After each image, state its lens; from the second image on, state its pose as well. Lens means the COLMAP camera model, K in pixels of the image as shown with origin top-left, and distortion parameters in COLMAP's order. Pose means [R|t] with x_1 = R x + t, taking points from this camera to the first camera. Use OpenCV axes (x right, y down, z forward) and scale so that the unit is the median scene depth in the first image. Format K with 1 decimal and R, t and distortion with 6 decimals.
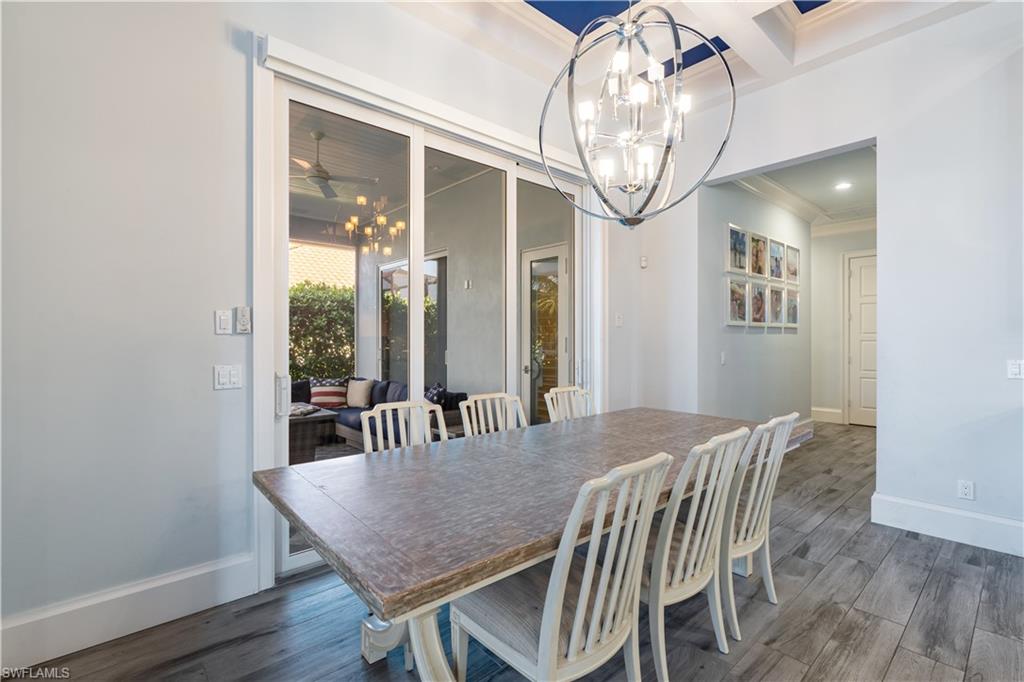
lens RADIAL K [[464.6, 0, 509.1], [0, 464.6, 343.5], [0, 0, 1]] dist [-0.010523, 0.000669]
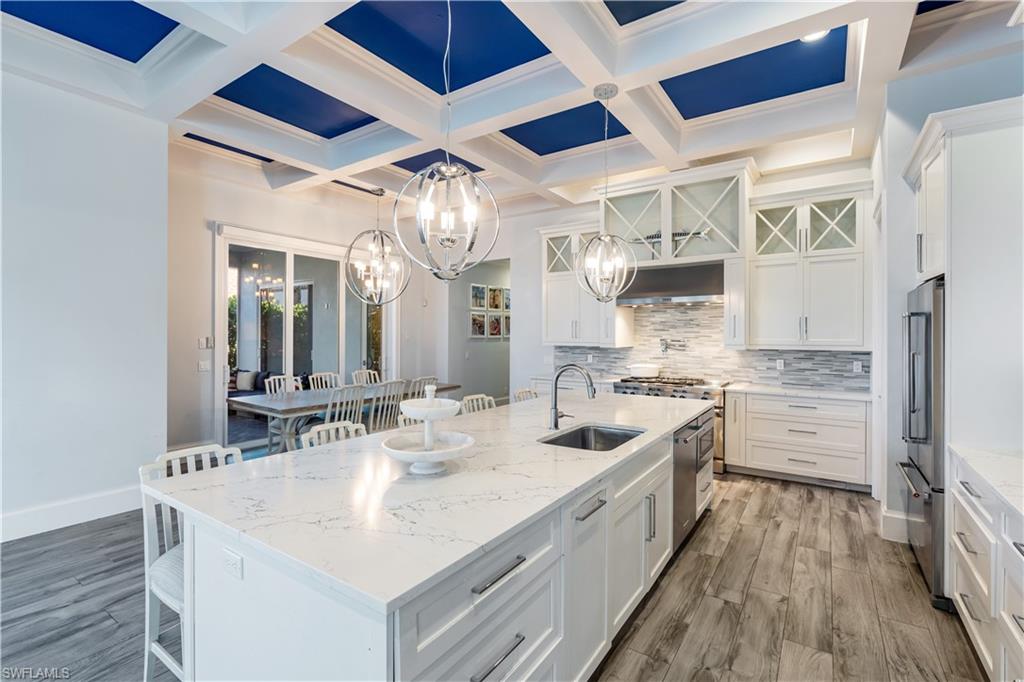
lens RADIAL K [[464.6, 0, 516.7], [0, 464.6, 333.3], [0, 0, 1]] dist [-0.010523, 0.000669]
pose [[0.967365, 0.005722, 0.253321, 0.171971], [-0.003155, 0.999940, -0.010537, -0.037495], [-0.253366, 0.009393, 0.967325, -0.837593]]
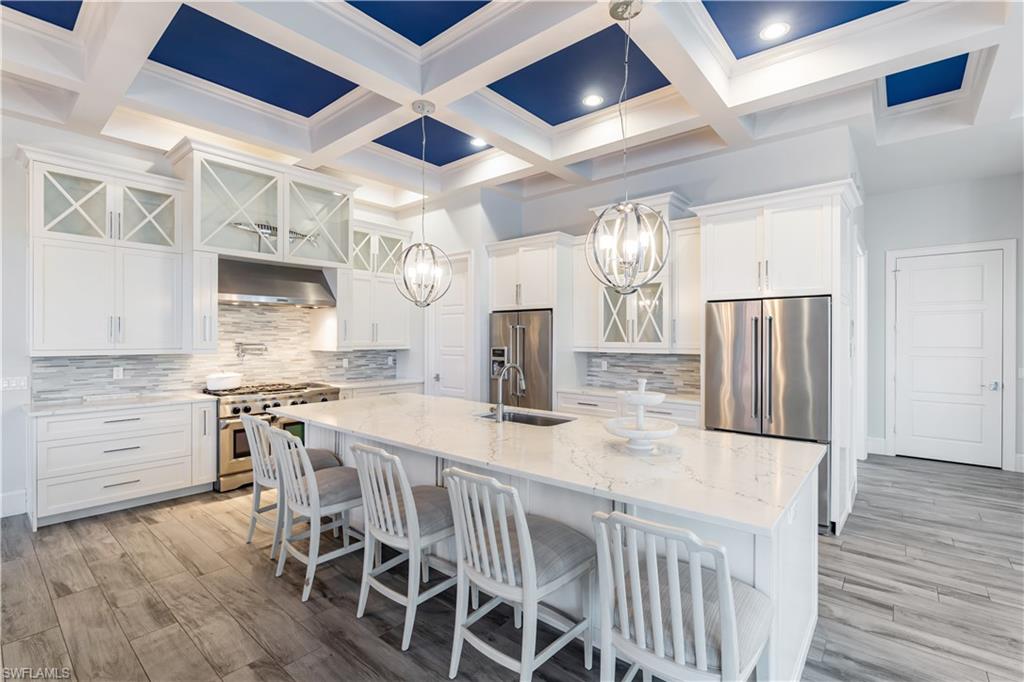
lens RADIAL K [[464.6, 0, 516.5], [0, 464.6, 337.4], [0, 0, 1]] dist [-0.010523, 0.000669]
pose [[-0.153660, -0.003091, 0.988119, -0.307176], [0.000423, 0.999995, 0.003194, -0.052326], [-0.988124, 0.000909, -0.153658, -0.189172]]
